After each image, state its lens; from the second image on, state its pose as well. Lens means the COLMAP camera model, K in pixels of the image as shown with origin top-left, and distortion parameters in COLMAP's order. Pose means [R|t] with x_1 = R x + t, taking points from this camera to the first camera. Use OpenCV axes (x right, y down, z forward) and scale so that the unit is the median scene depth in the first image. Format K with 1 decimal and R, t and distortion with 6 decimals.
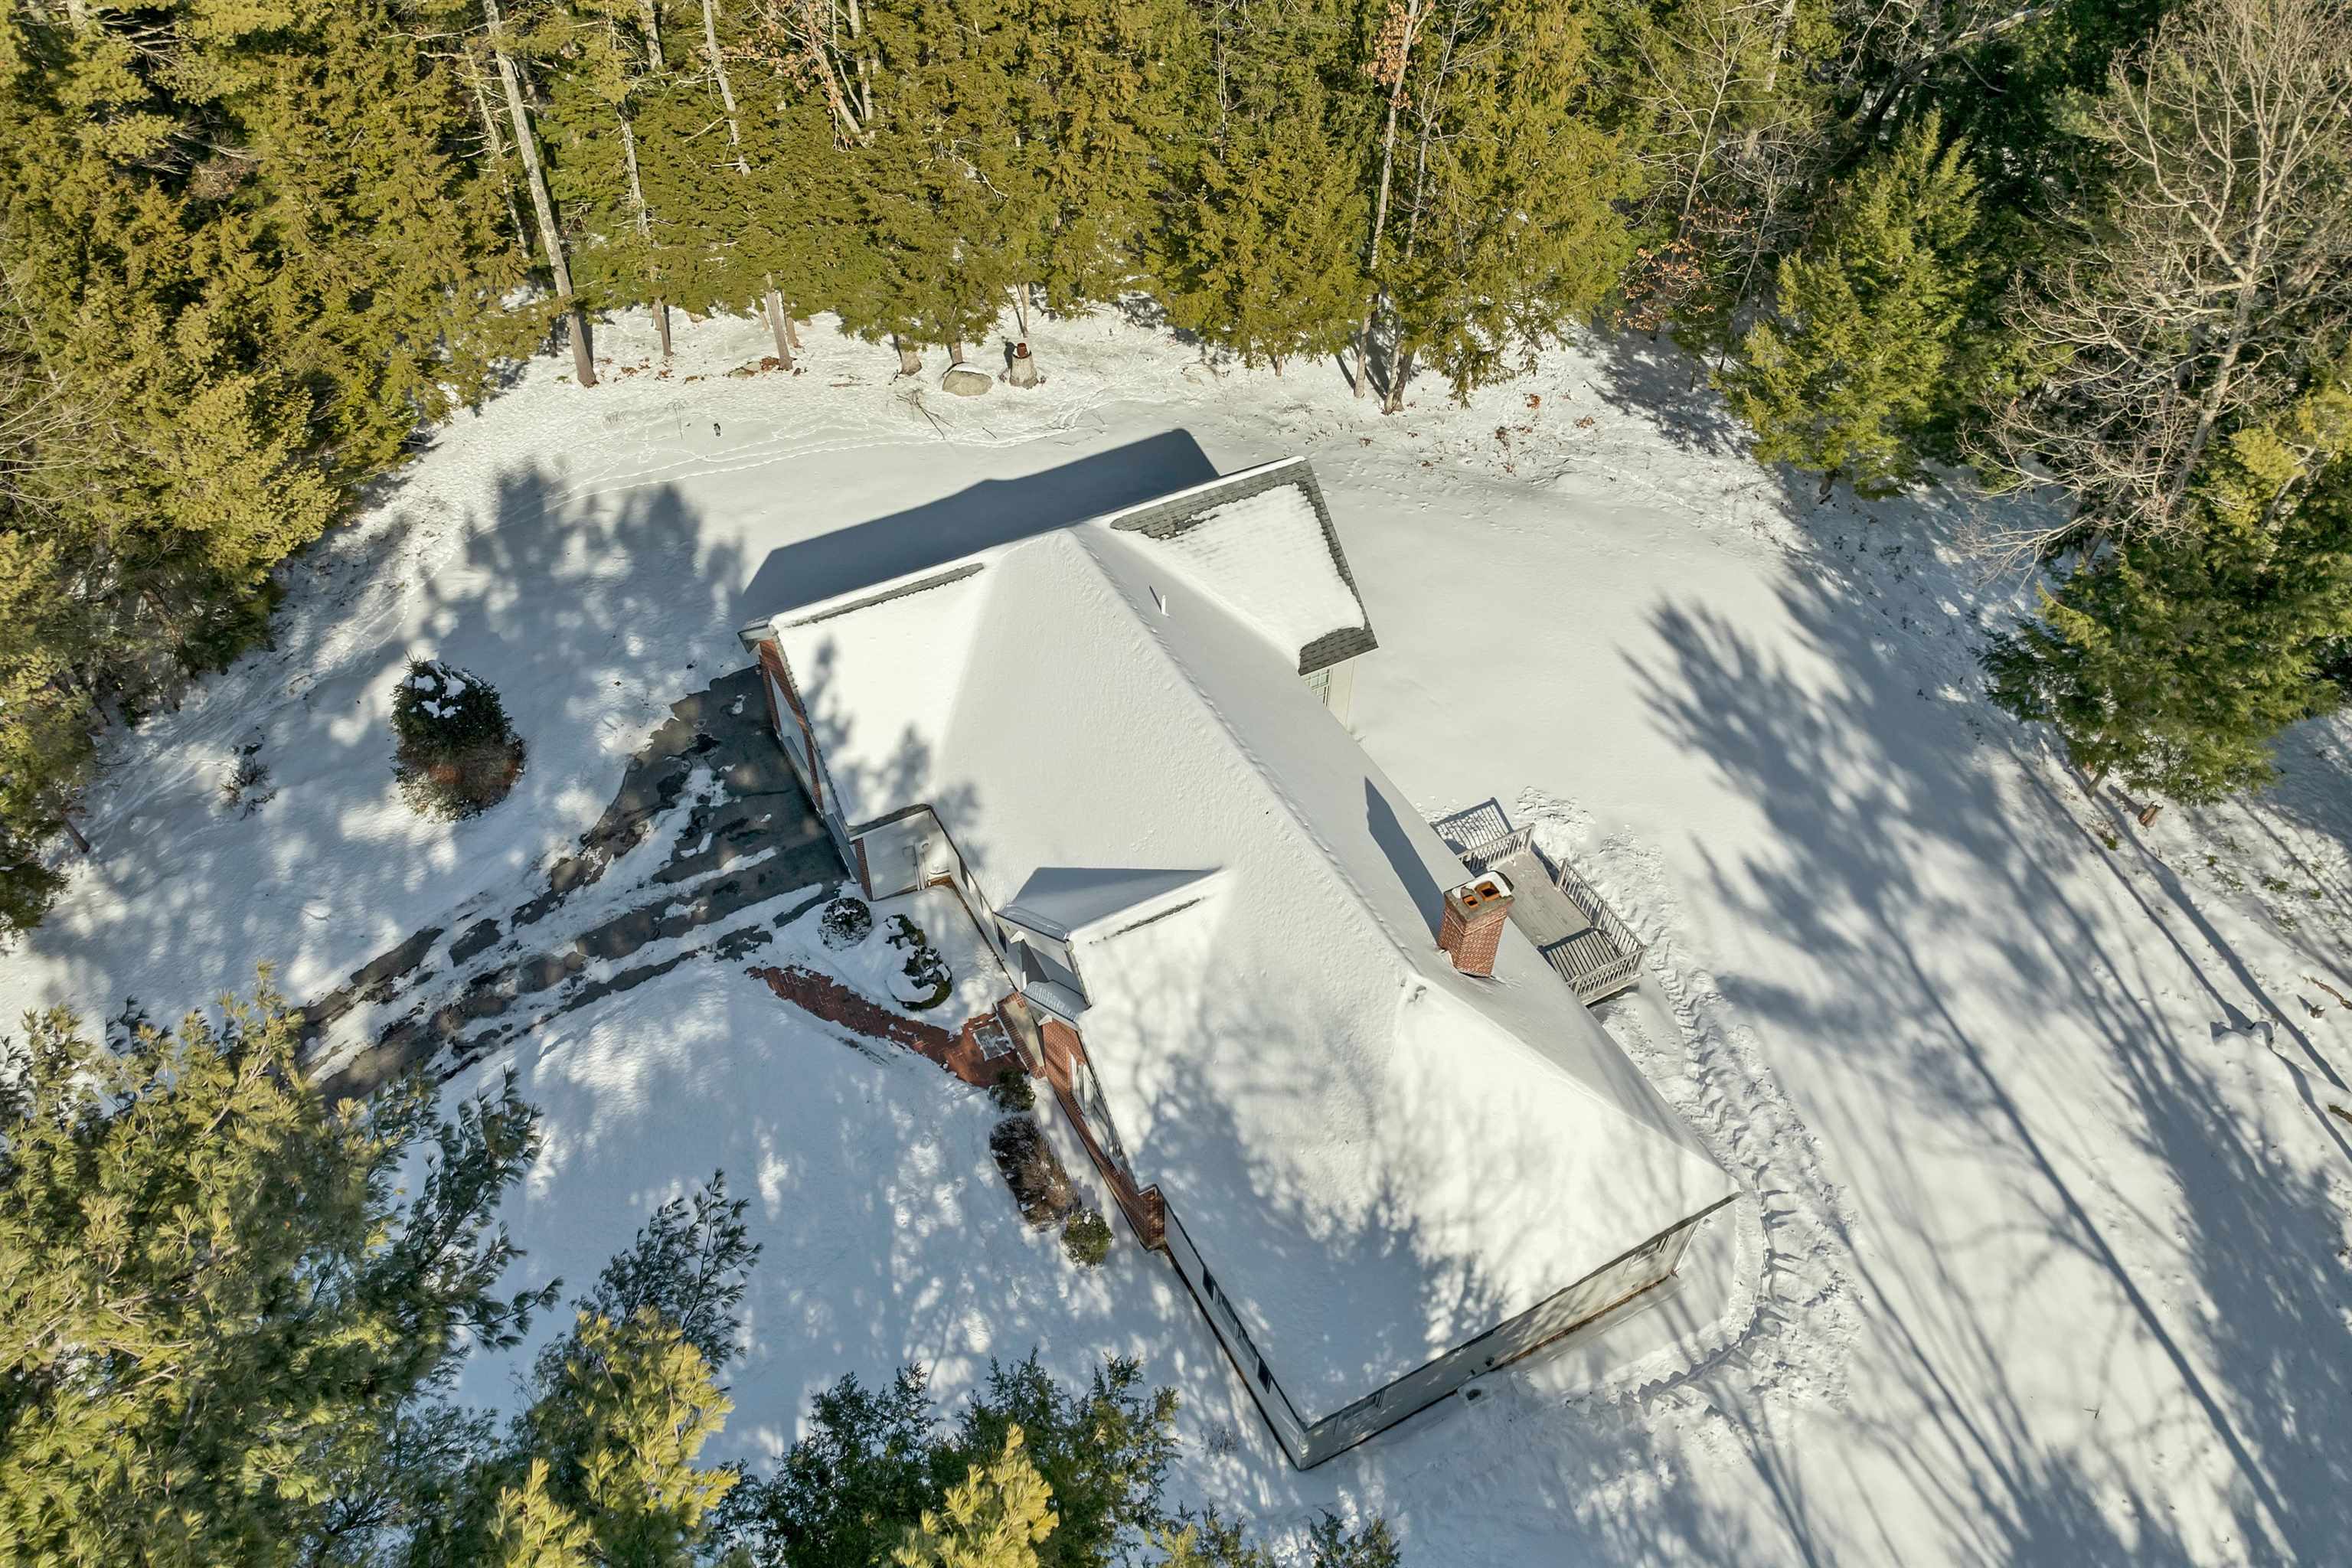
lens RADIAL K [[1633.8, 0, 1176.0], [0, 1633.8, 784.0], [0, 0, 1]] dist [-0.038194, -0.000412]
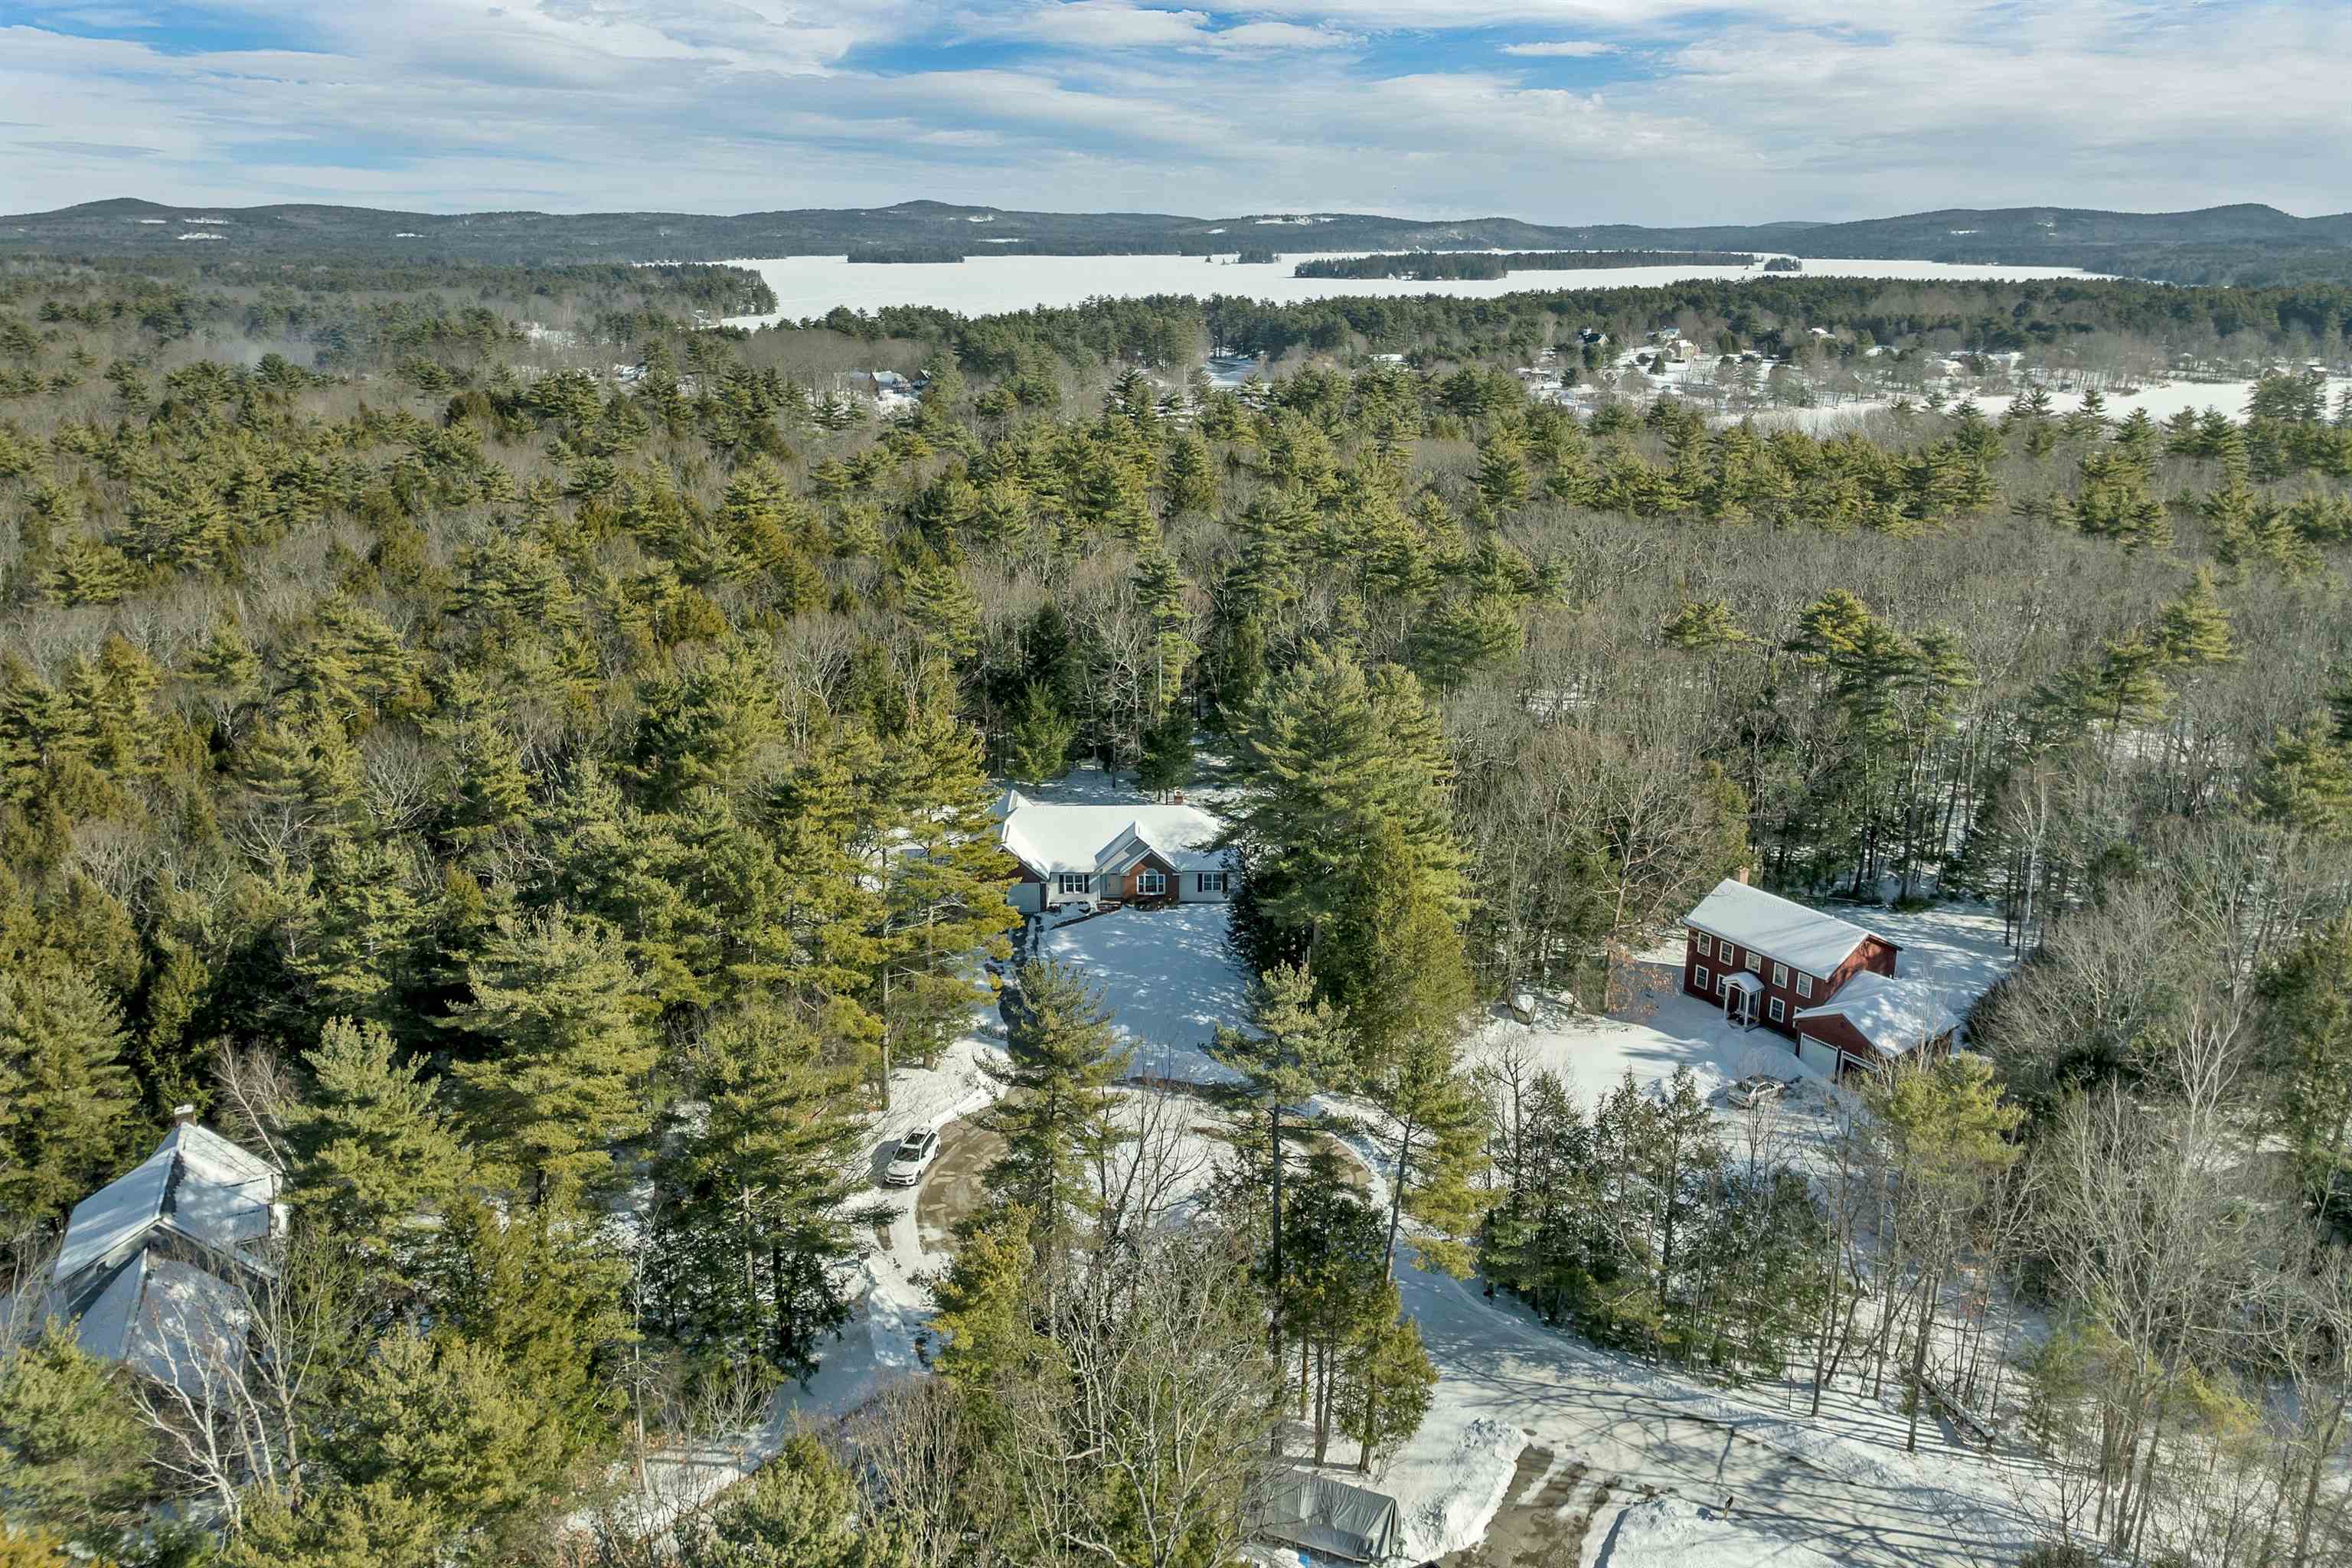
lens RADIAL K [[1633.8, 0, 1176.0], [0, 1633.8, 784.0], [0, 0, 1]] dist [-0.038194, -0.000412]
pose [[0.484757, -0.311843, 0.817169, -2.885297], [0.652710, 0.750893, -0.100646, 0.405865], [-0.582220, 0.582163, 0.567544, -1.335435]]
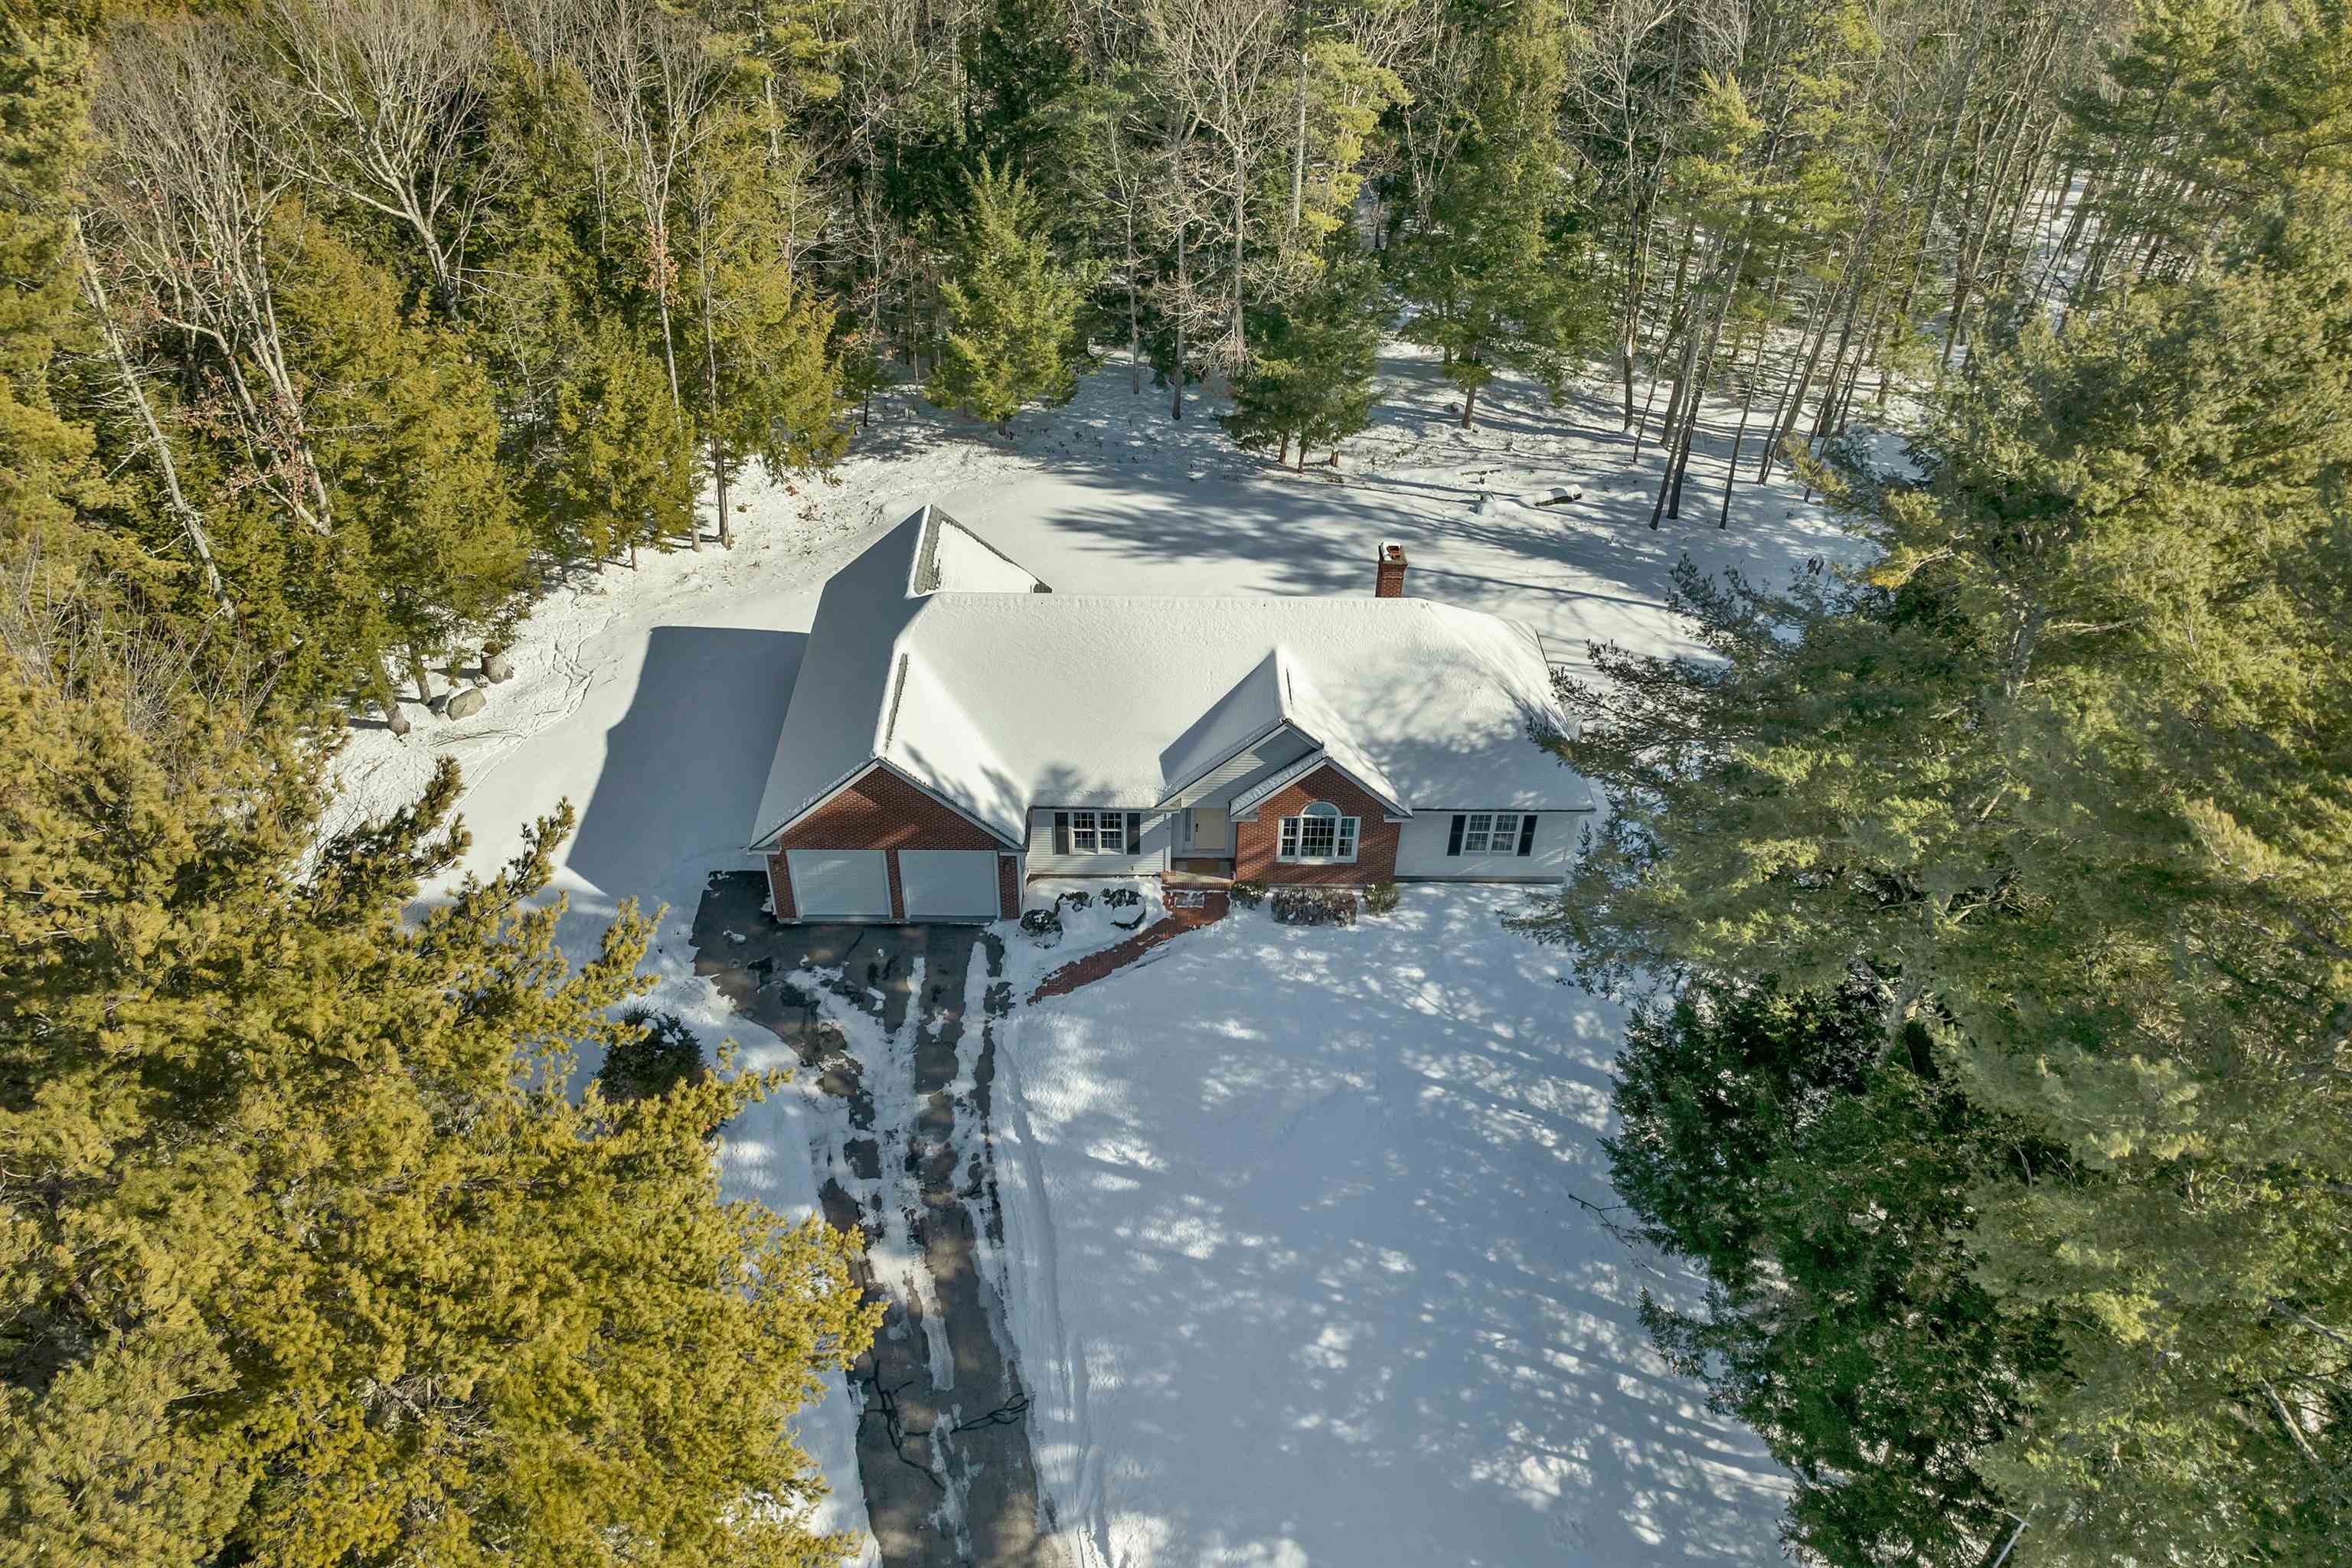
lens RADIAL K [[1581.6, 0, 1176.0], [0, 1581.6, 784.0], [0, 0, 1]] dist [-0.025414, 0.000002]
pose [[0.487699, -0.566983, 0.663837, -0.878247], [0.637295, 0.750914, 0.173156, -0.137192], [-0.596661, 0.338612, 0.727555, 0.034399]]
